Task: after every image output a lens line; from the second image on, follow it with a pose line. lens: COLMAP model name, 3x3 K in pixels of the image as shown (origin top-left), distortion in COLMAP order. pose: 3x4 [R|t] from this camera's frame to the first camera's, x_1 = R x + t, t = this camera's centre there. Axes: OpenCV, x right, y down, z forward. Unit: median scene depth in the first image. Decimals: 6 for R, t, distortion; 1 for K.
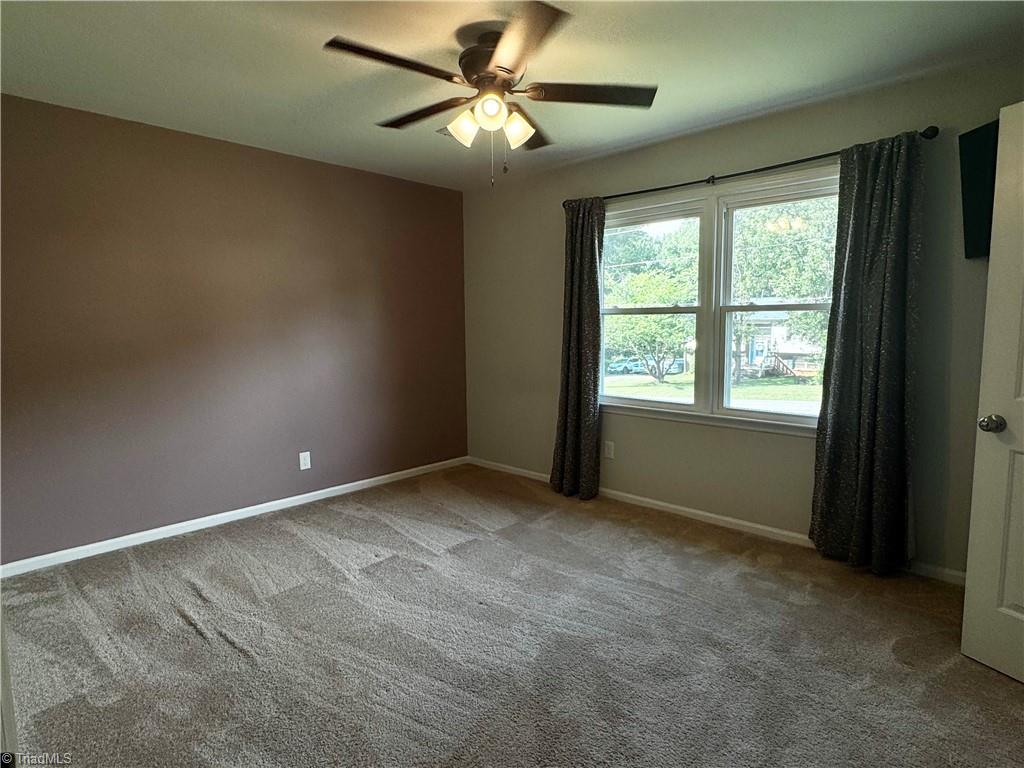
lens RADIAL K [[568.6, 0, 512.0], [0, 568.6, 384.0], [0, 0, 1]] dist [0.001159, 0.001564]
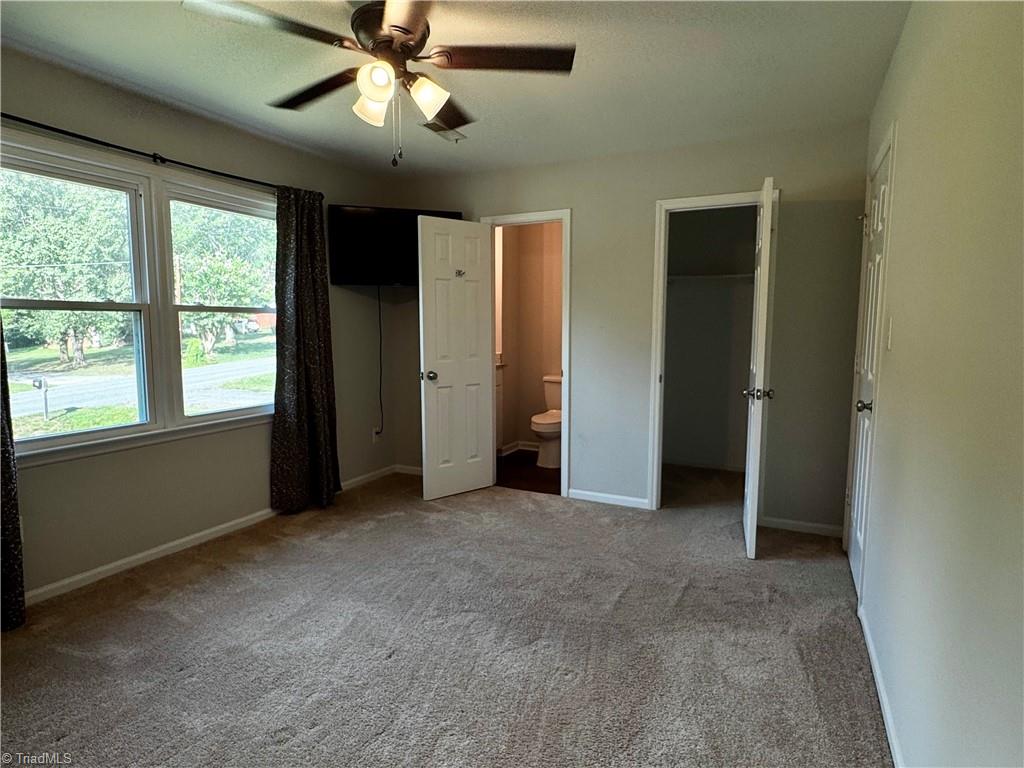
lens RADIAL K [[558.8, 0, 512.0], [0, 558.8, 384.0], [0, 0, 1]] dist [0.000845, 0.001139]
pose [[-0.292467, -0.089557, 0.952073, -0.681856], [0.105461, 0.986511, 0.125193, -0.072716], [-0.950442, 0.137021, -0.279078, 0.807854]]
